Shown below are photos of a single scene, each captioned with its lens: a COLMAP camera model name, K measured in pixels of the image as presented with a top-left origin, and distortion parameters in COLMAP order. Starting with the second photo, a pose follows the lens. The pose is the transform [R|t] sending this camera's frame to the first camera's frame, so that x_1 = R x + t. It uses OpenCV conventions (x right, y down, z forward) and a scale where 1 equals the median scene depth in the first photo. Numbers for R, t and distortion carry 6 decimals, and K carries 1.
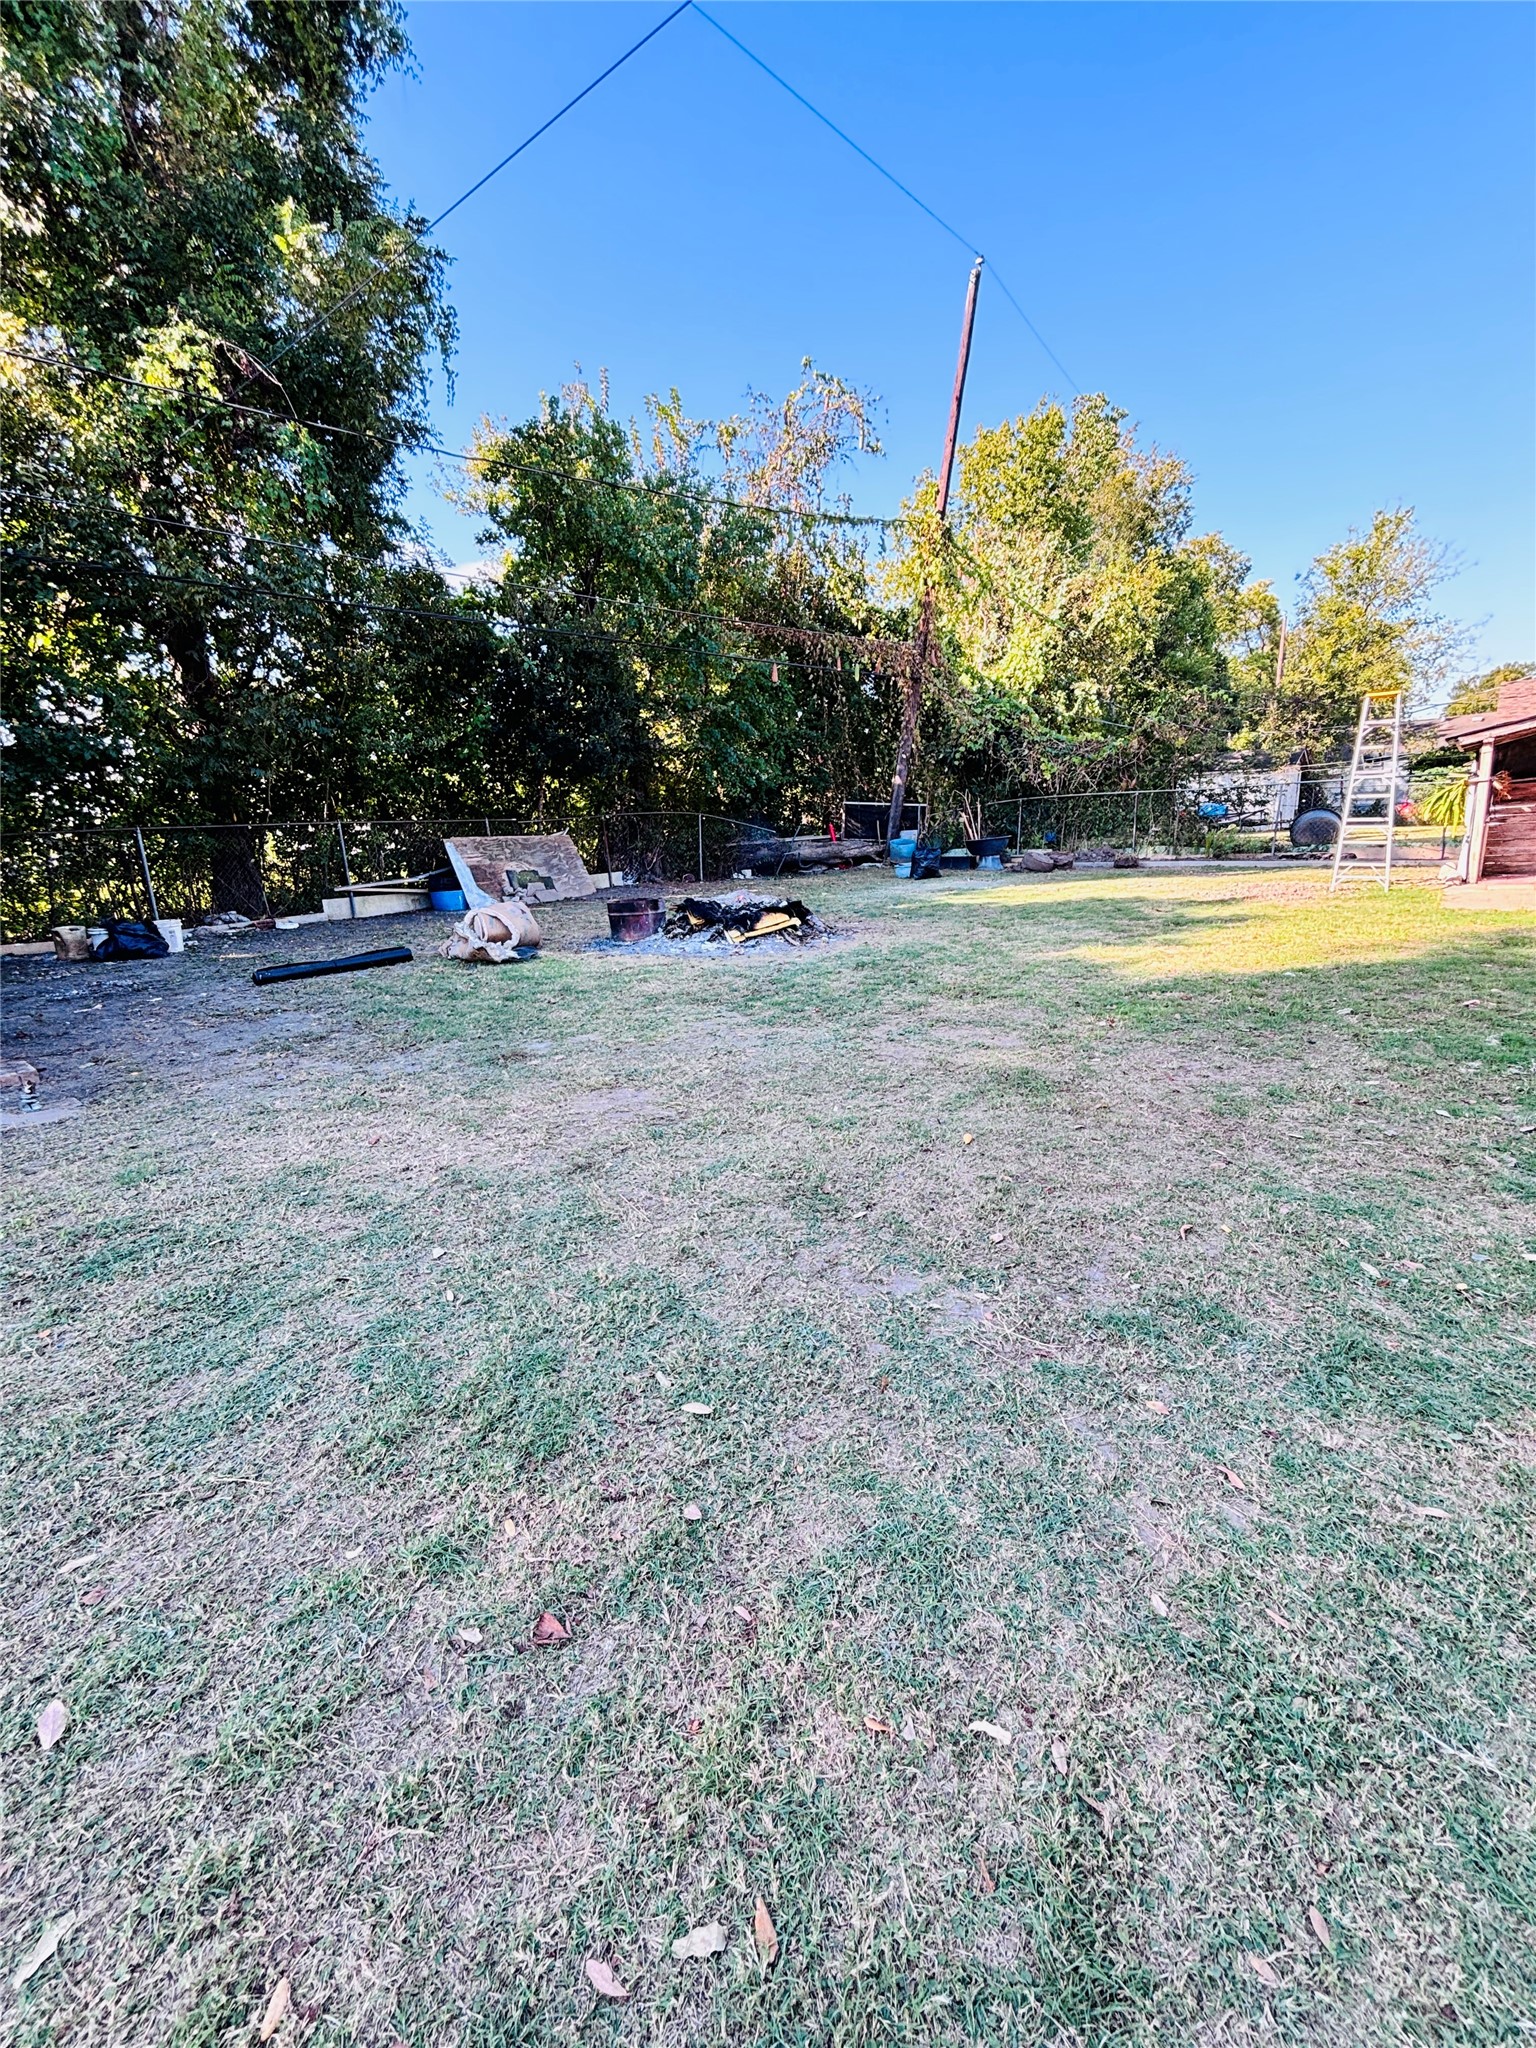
lens RADIAL K [[832.5, 0, 776.2], [0, 832.5, 1013.6], [0, 0, 1]] dist [0.001873, -0.000209]
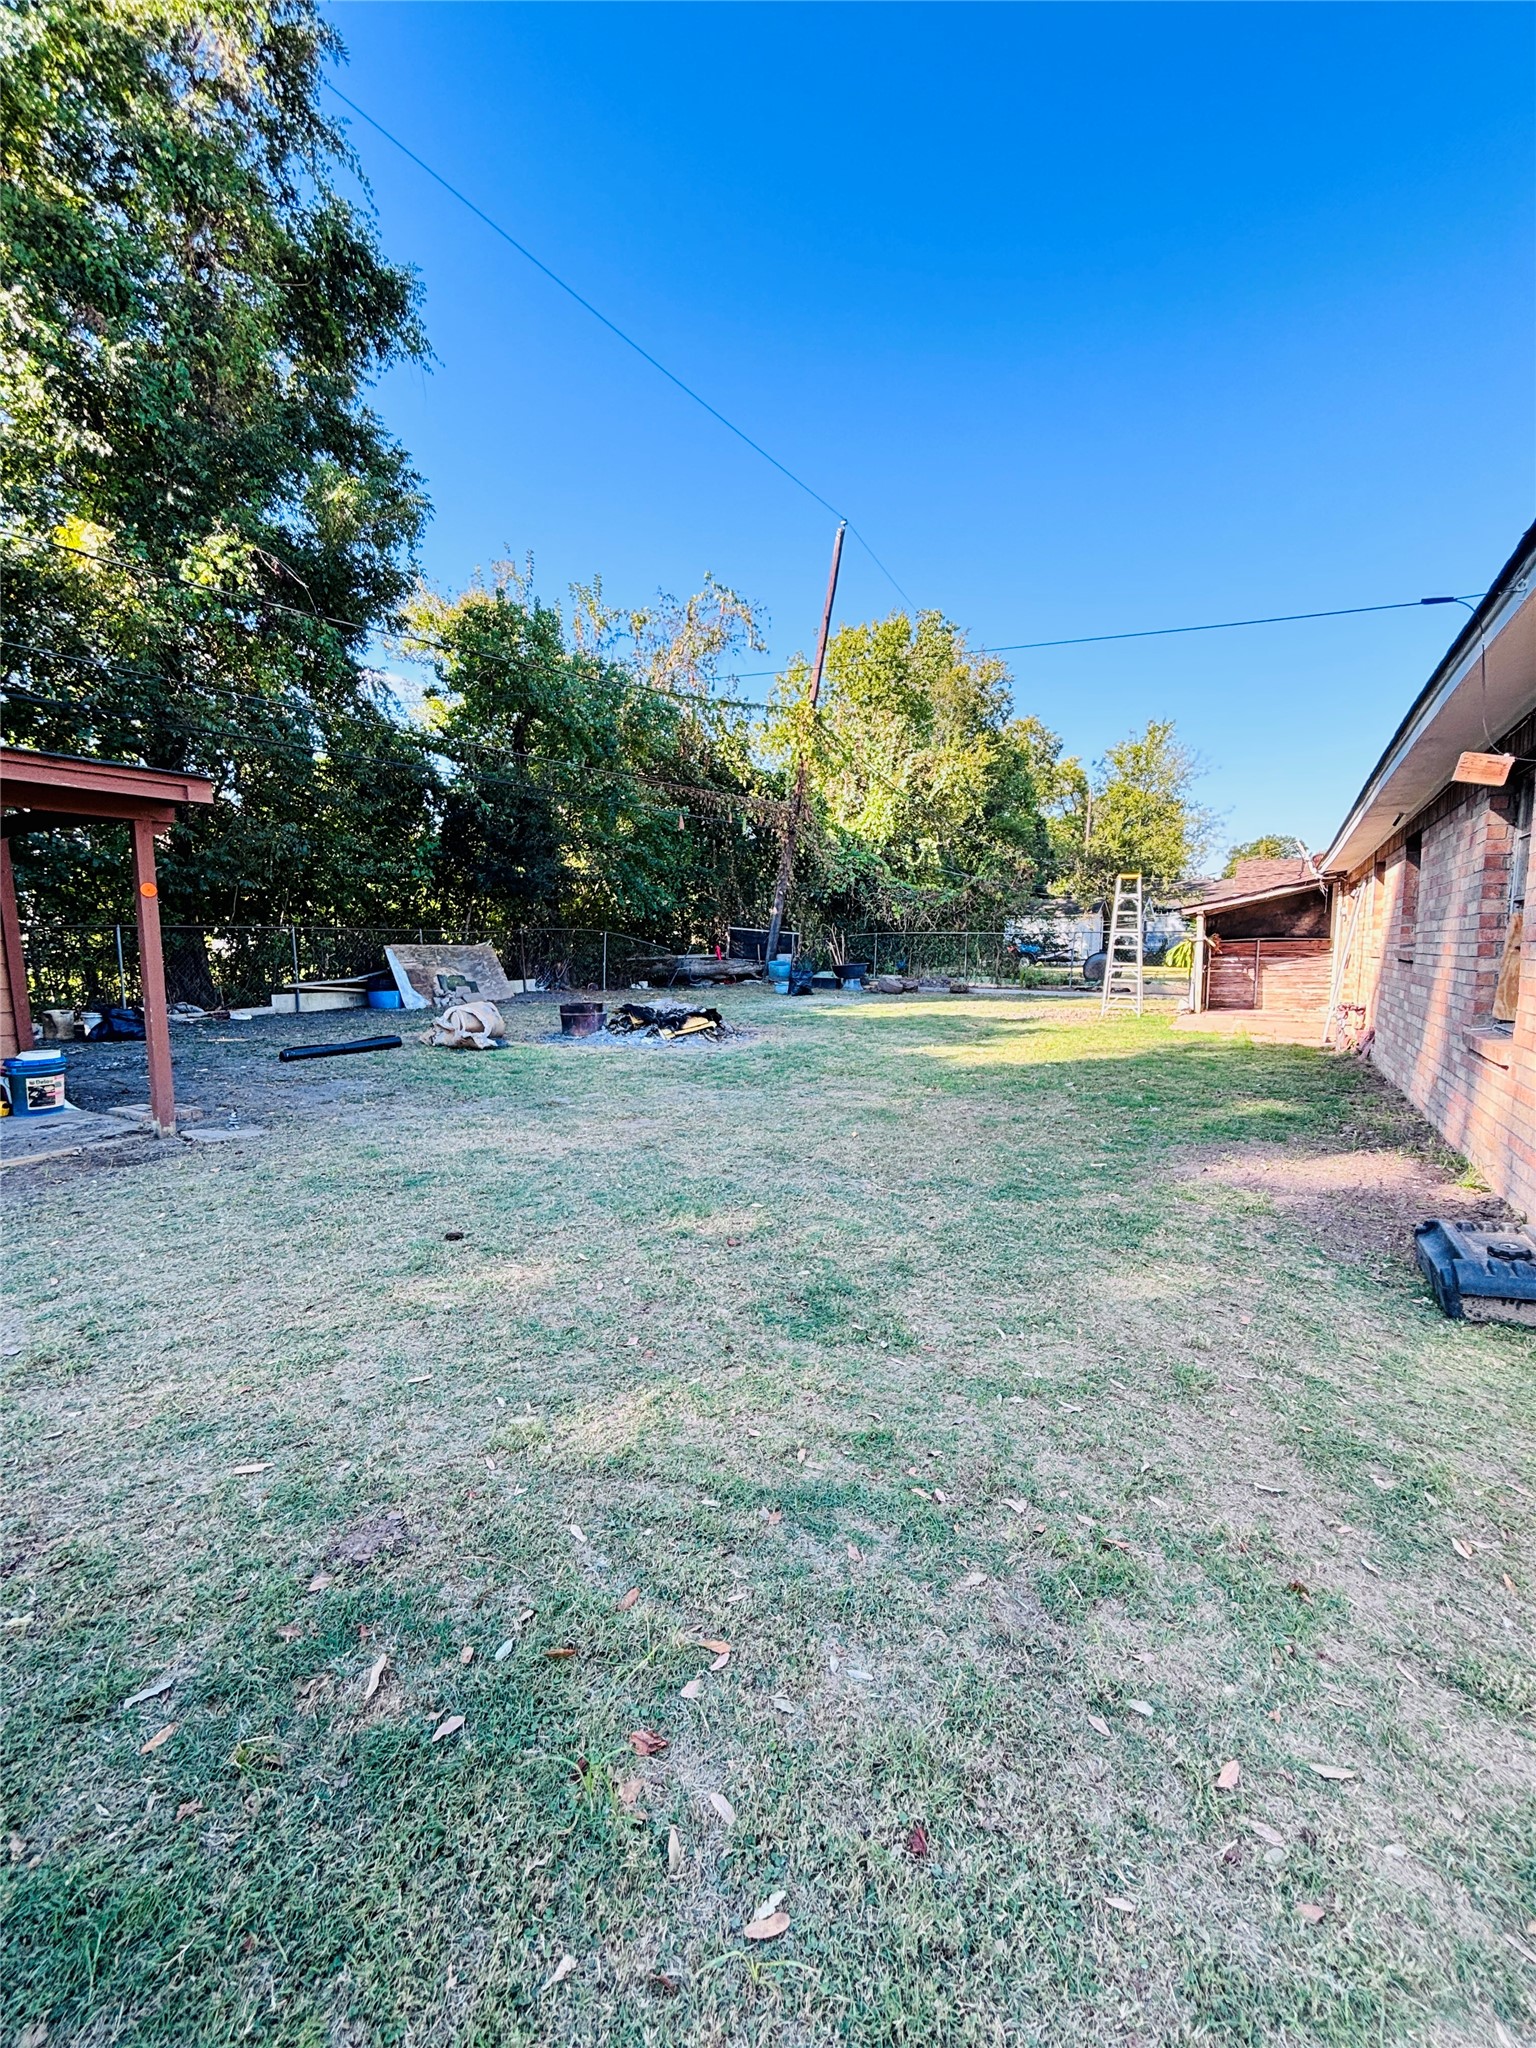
lens RADIAL K [[832.5, 0, 763.9], [0, 832.5, 1034.2], [0, 0, 1]] dist [0.001873, -0.000209]
pose [[0.988195, 0.029117, 0.150406, -0.051962], [-0.012407, 0.993758, -0.110863, 0.027505], [-0.152695, 0.107688, 0.982389, -0.166680]]
